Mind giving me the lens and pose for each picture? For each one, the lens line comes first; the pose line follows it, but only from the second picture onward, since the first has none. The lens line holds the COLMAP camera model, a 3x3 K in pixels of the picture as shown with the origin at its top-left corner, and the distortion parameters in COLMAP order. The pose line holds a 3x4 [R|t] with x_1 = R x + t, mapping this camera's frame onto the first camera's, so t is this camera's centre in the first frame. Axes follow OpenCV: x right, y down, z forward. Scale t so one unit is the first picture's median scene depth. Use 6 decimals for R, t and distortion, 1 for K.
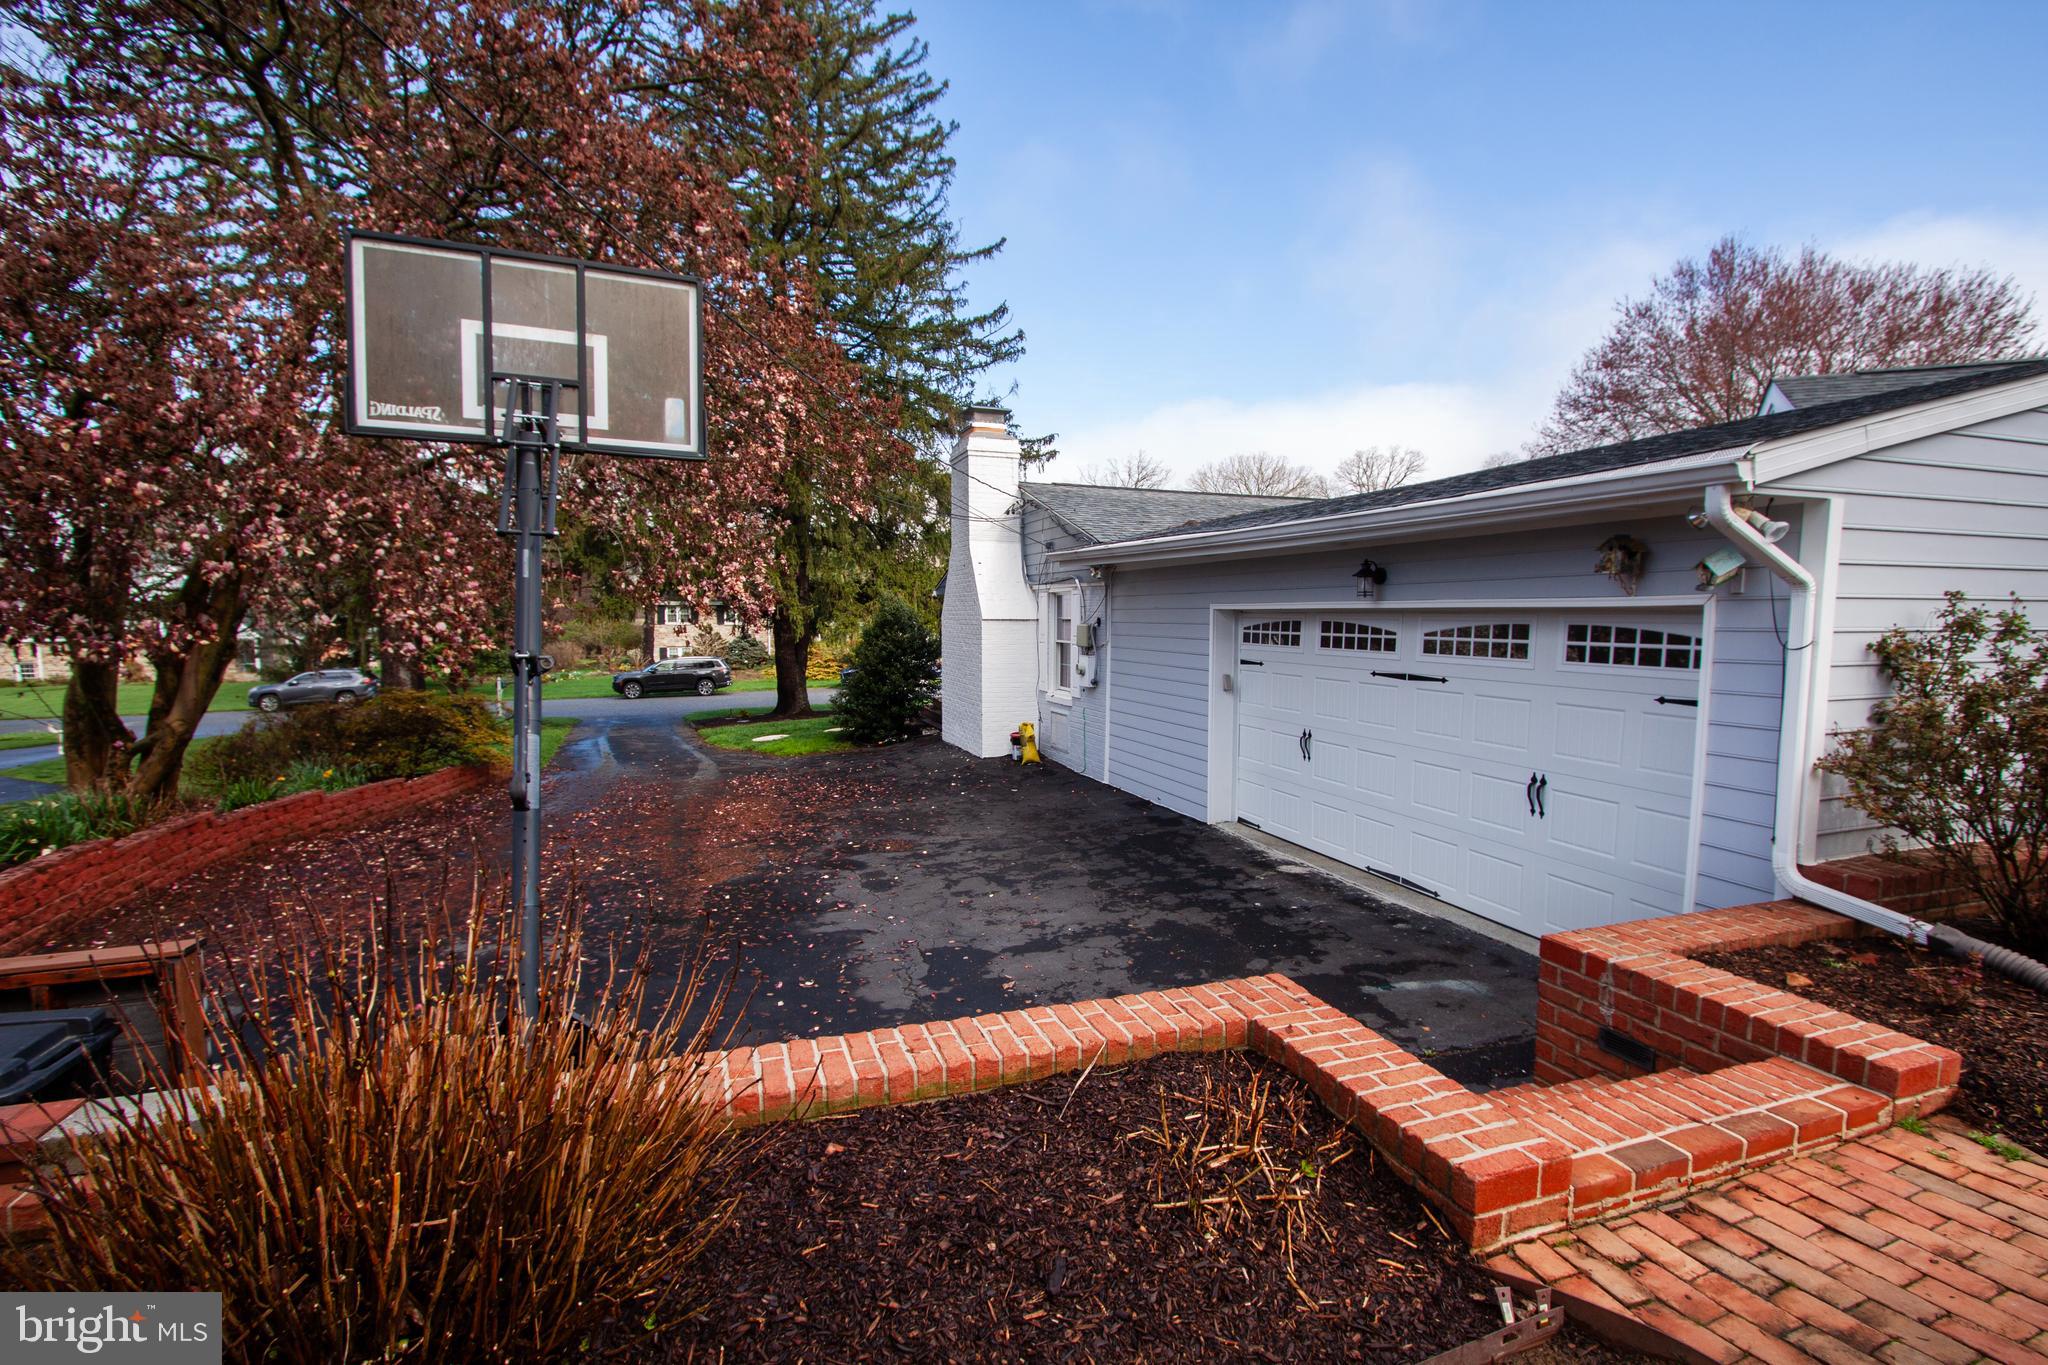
lens RADIAL K [[944.8, 0, 1021.0], [0, 944.8, 686.4], [0, 0, 1]] dist [-0.016323, 0.000723]
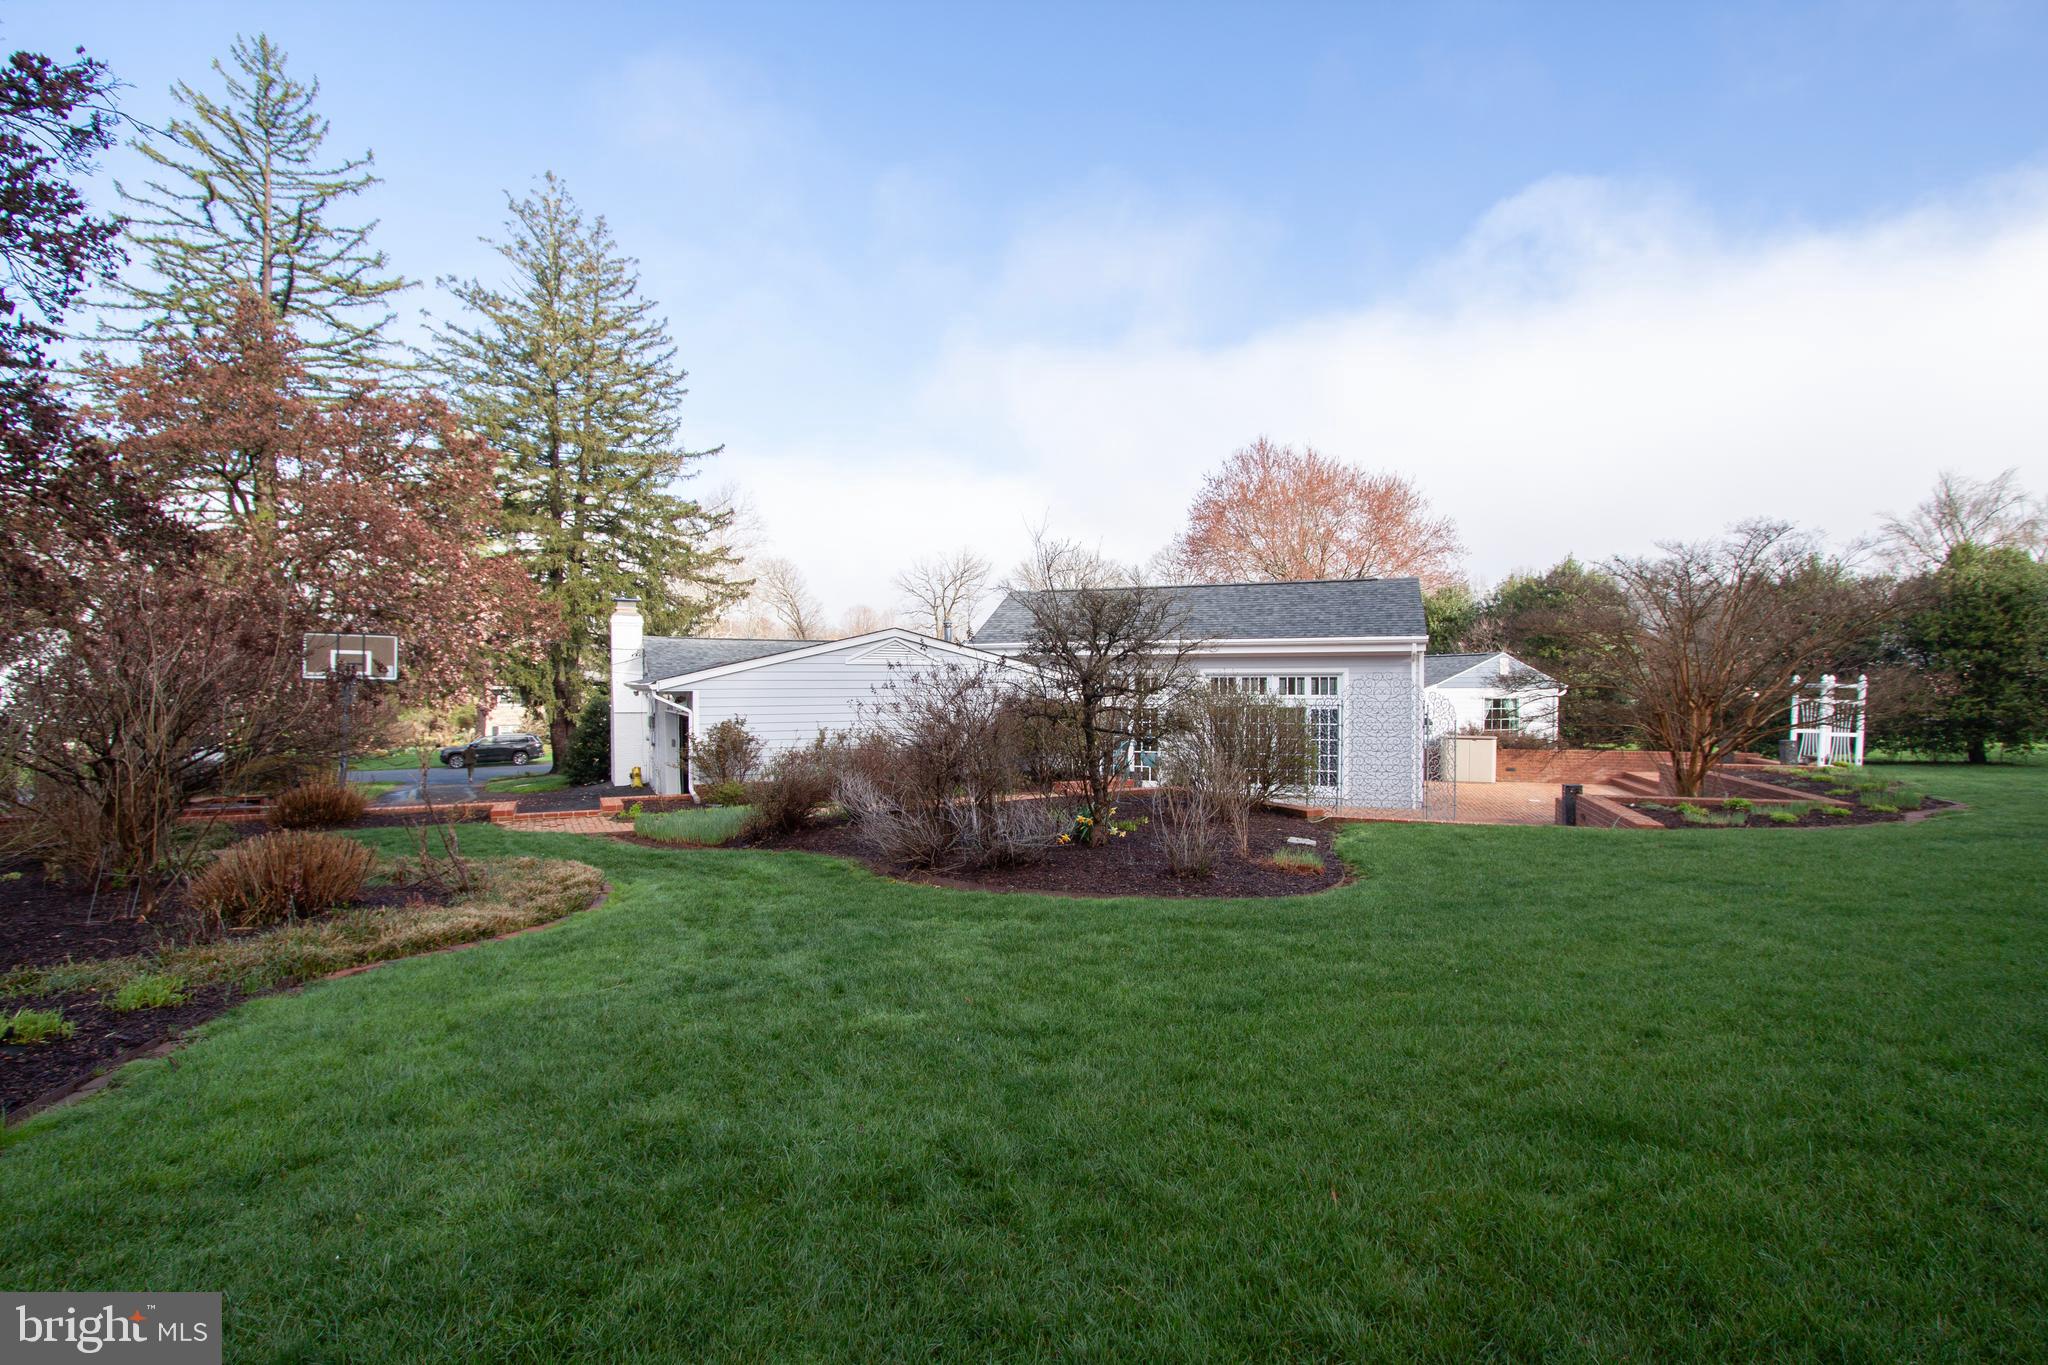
lens RADIAL K [[944.8, 0, 1026.8], [0, 944.8, 681.2], [0, 0, 1]] dist [-0.016323, 0.000723]
pose [[0.992411, -0.006374, 0.122797, 0.267780], [0.016375, 0.996611, -0.080608, 0.016004], [-0.121867, 0.082007, 0.989153, -0.476047]]
